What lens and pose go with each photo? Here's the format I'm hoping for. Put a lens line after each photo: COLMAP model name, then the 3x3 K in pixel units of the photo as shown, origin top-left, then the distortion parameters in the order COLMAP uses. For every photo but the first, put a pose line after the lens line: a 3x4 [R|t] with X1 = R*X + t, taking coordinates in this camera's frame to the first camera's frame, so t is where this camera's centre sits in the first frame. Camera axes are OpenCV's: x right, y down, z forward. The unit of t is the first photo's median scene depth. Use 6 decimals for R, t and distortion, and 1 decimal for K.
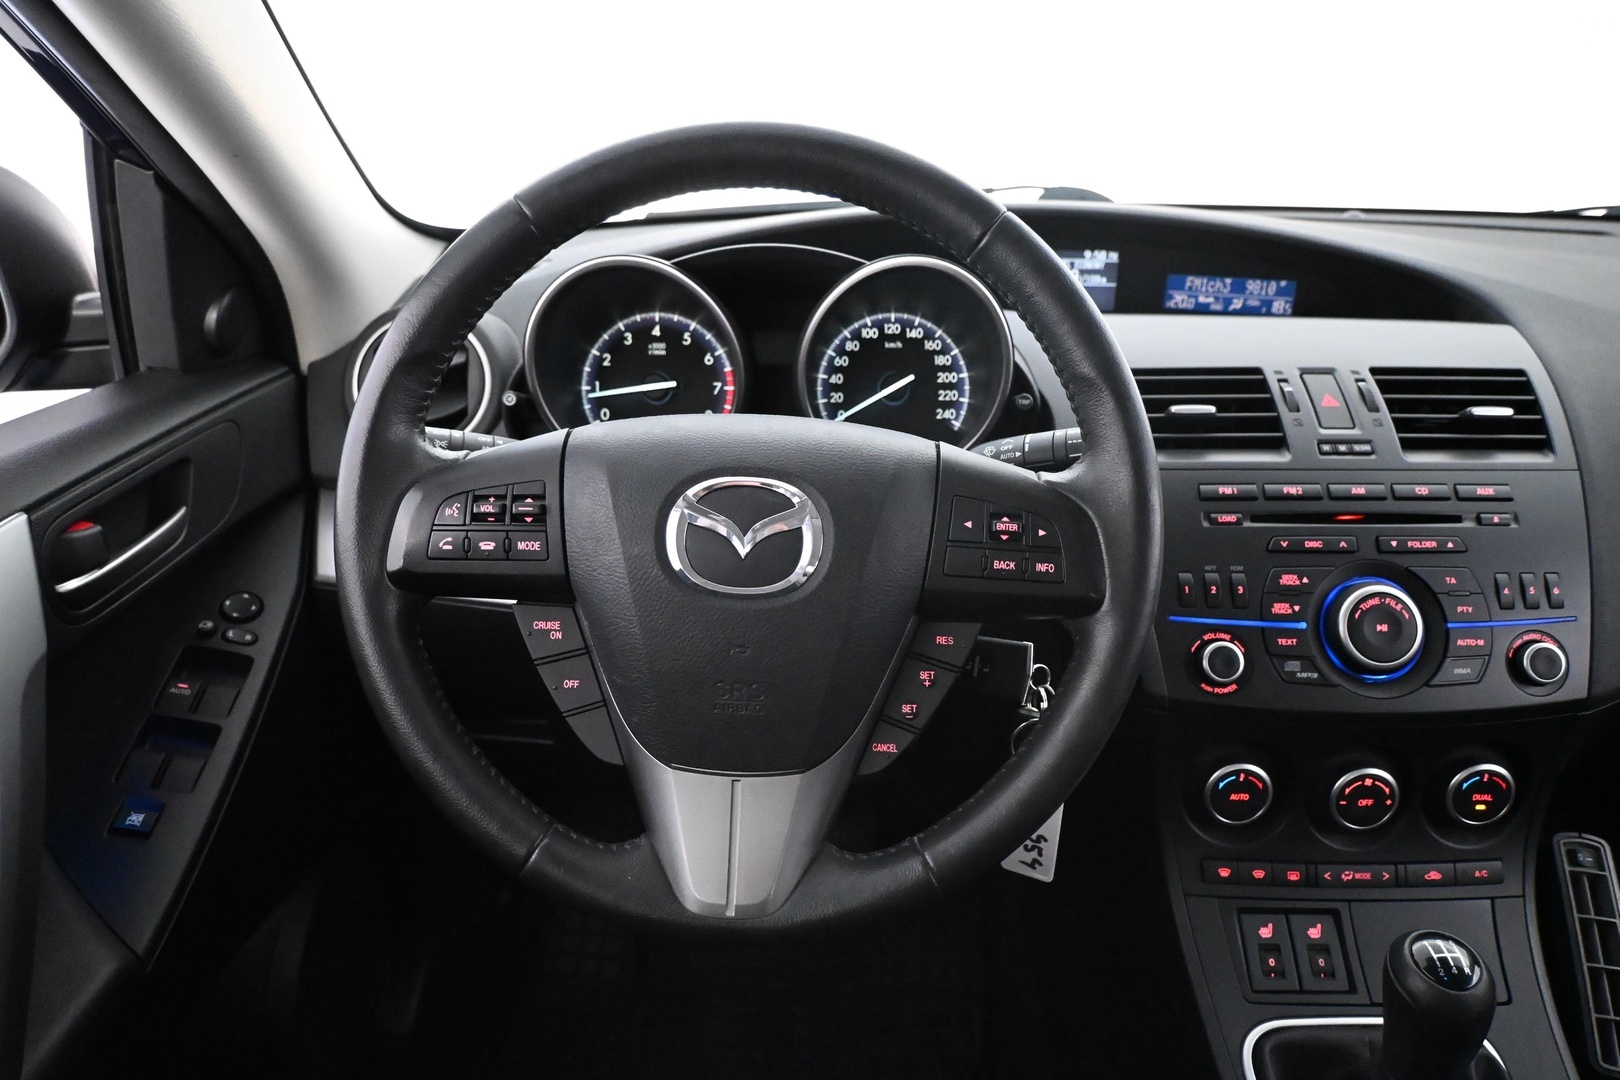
lens RADIAL K [[1156.9, 0, 821.6], [0, 1156.9, 536.2], [0, 0, 1]] dist [-0.011216, 0.008474]
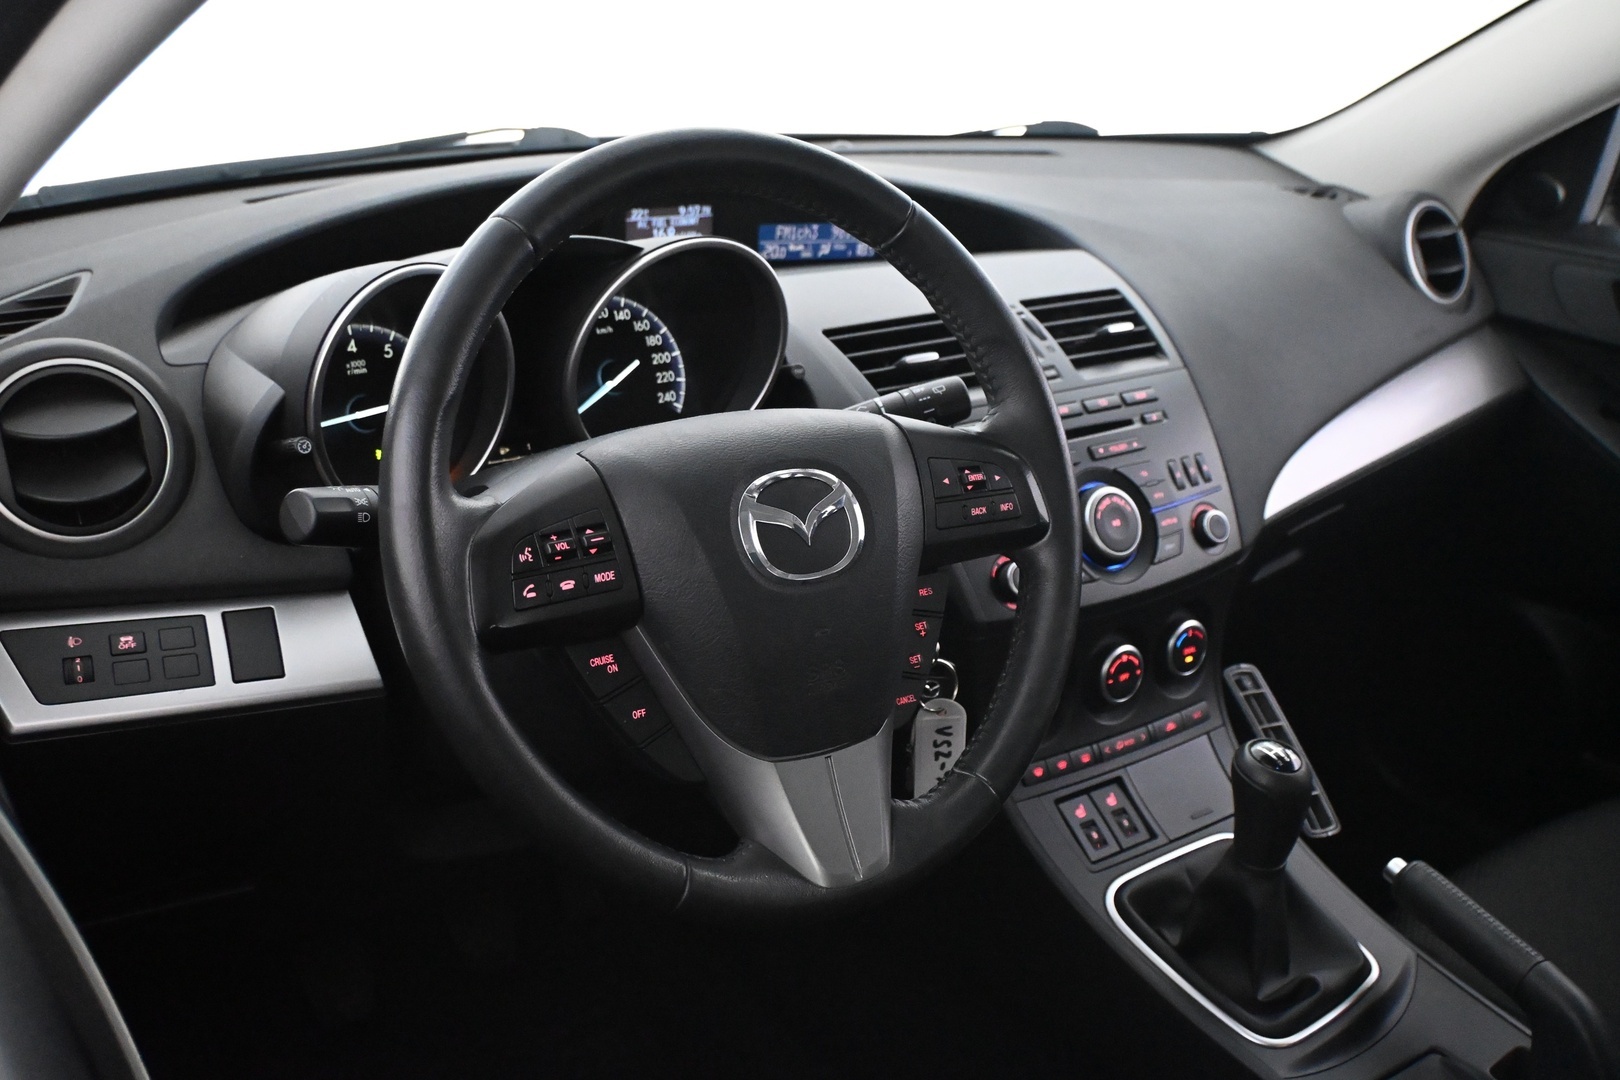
lens RADIAL K [[1637.8, 0, 809.2], [0, 1637.8, 526.5], [0, 0, 1]] dist [-0.015043, 0.000000]
pose [[0.803428, -0.181589, 0.567035, -0.657674], [0.190691, 0.980670, 0.043864, -0.045326], [-0.564040, 0.072887, 0.822525, -0.166268]]
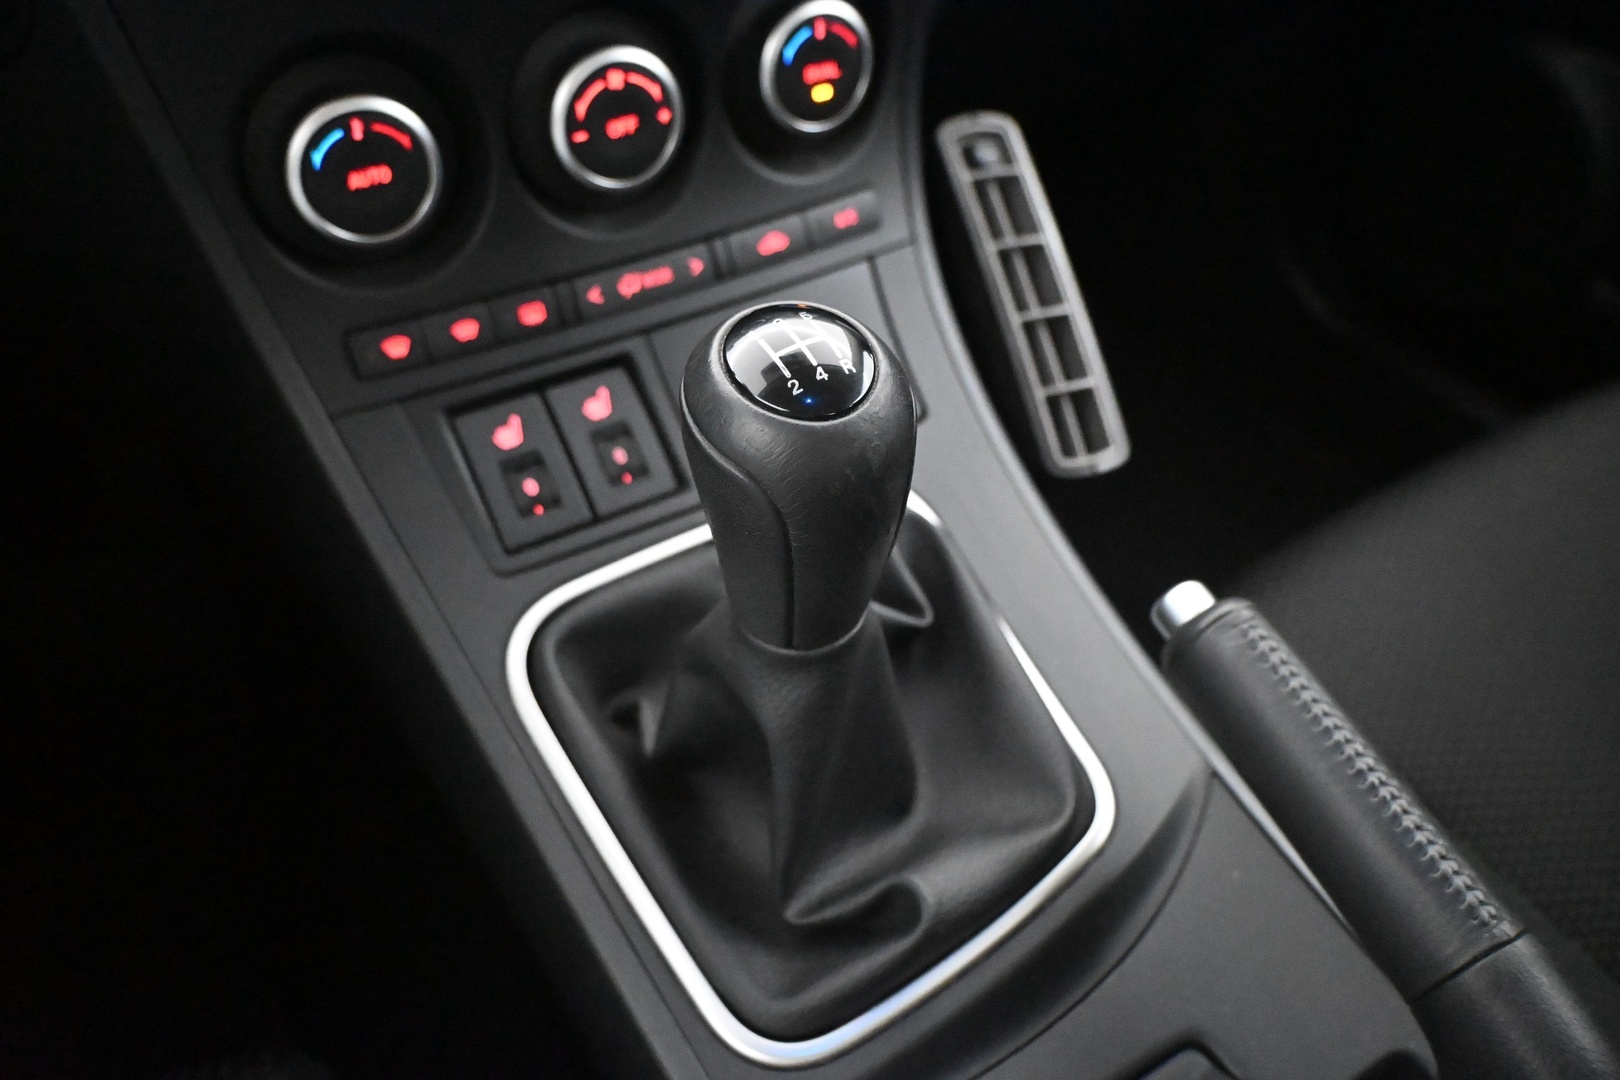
lens RADIAL K [[1200.4, 0, 803.7], [0, 1200.4, 536.9], [0, 0, 1]] dist [0.003319, -0.016260]
pose [[0.851729, -0.349999, 0.389946, 0.269473], [0.188501, 0.899041, 0.395211, 0.195349], [-0.488901, -0.263108, 0.831715, 0.477884]]
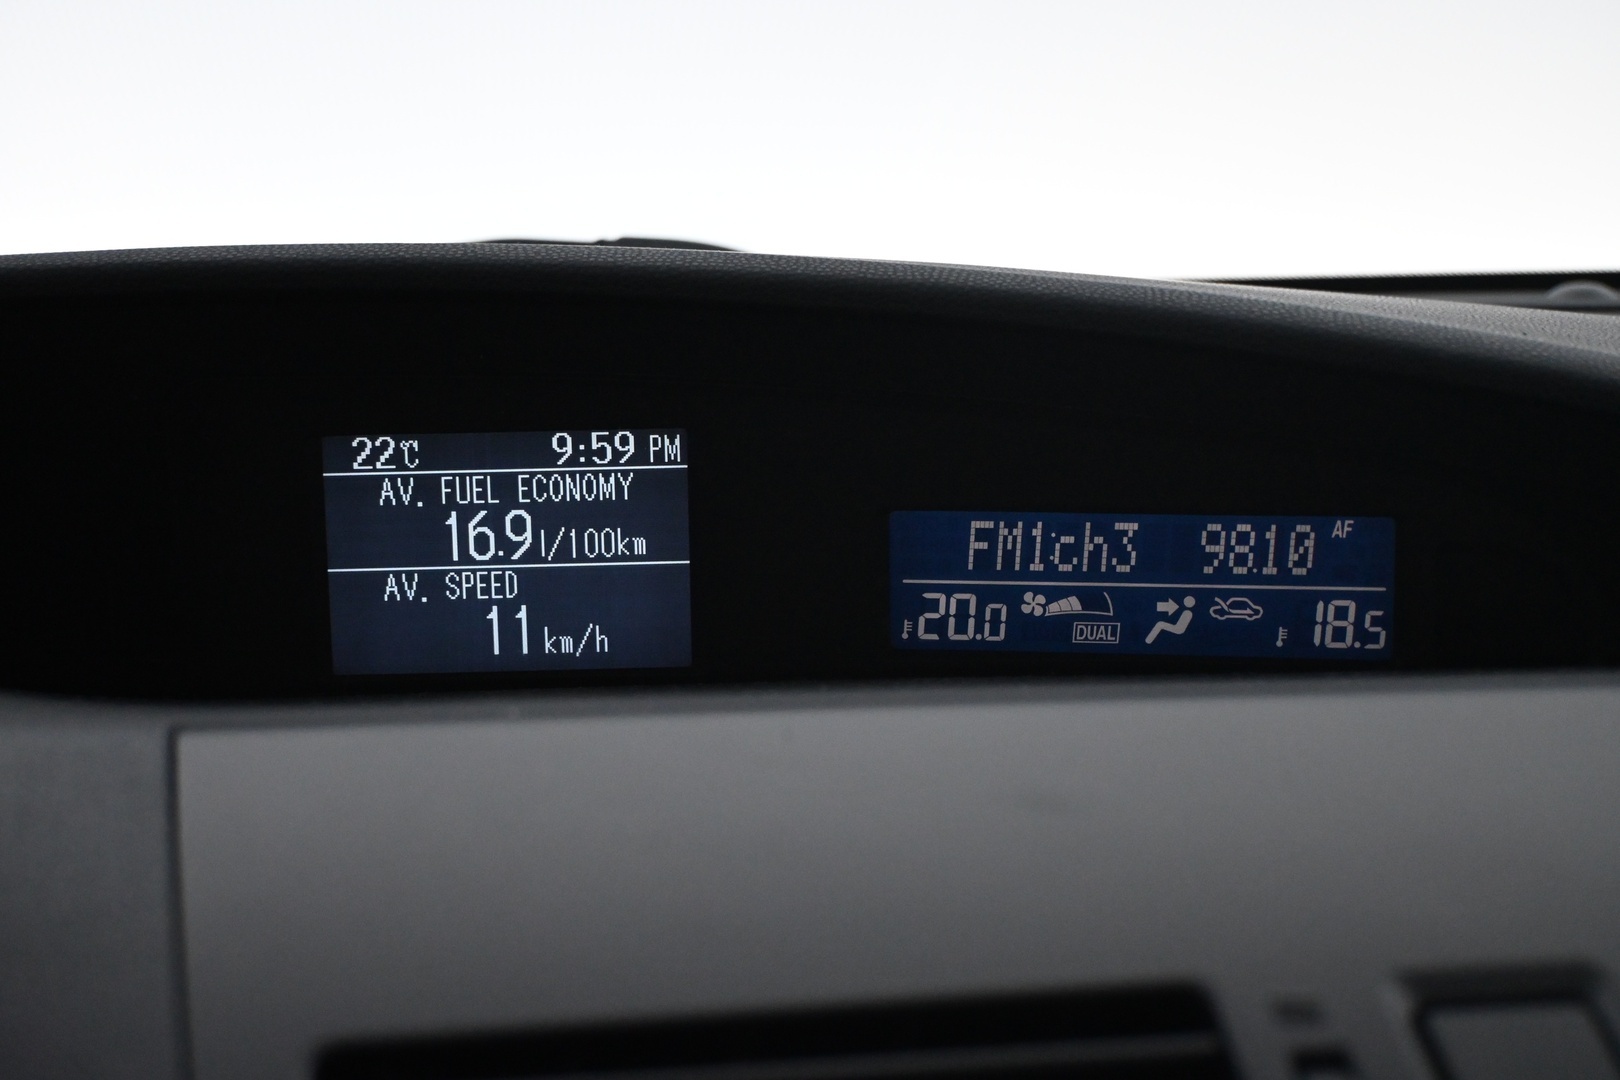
lens RADIAL K [[2515.6, 0, 818.3], [0, 2515.6, 539.6], [0, 0, 1]] dist [0.039297, 0.000000]
pose [[0.991505, -0.039278, 0.123995, 0.297556], [0.066331, 0.972725, -0.222276, -0.140520], [-0.111883, 0.228612, 0.967067, 0.661870]]
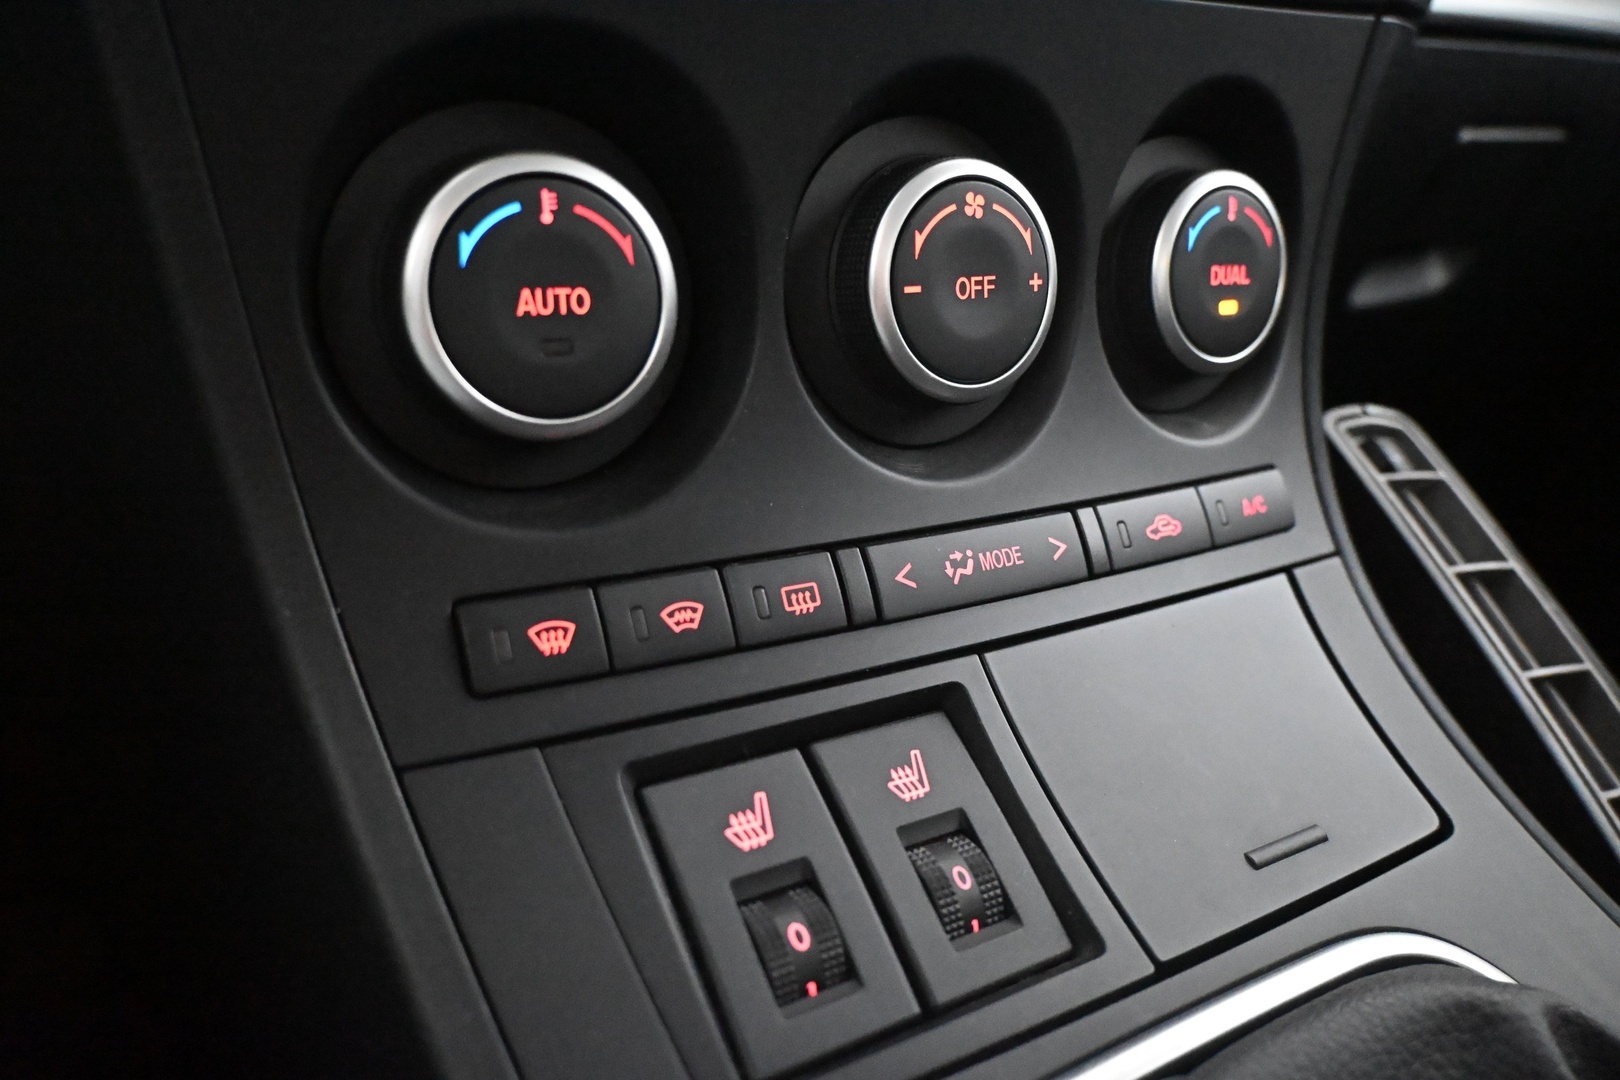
lens RADIAL K [[1156.9, 0, 805.6], [0, 1156.9, 540.5], [0, 0, 1]] dist [-0.011216, 0.008474]
pose [[0.850572, -0.143168, 0.505995, 0.273573], [0.177611, 0.983894, -0.020175, 0.284480], [-0.494957, 0.107031, 0.862301, 0.760492]]
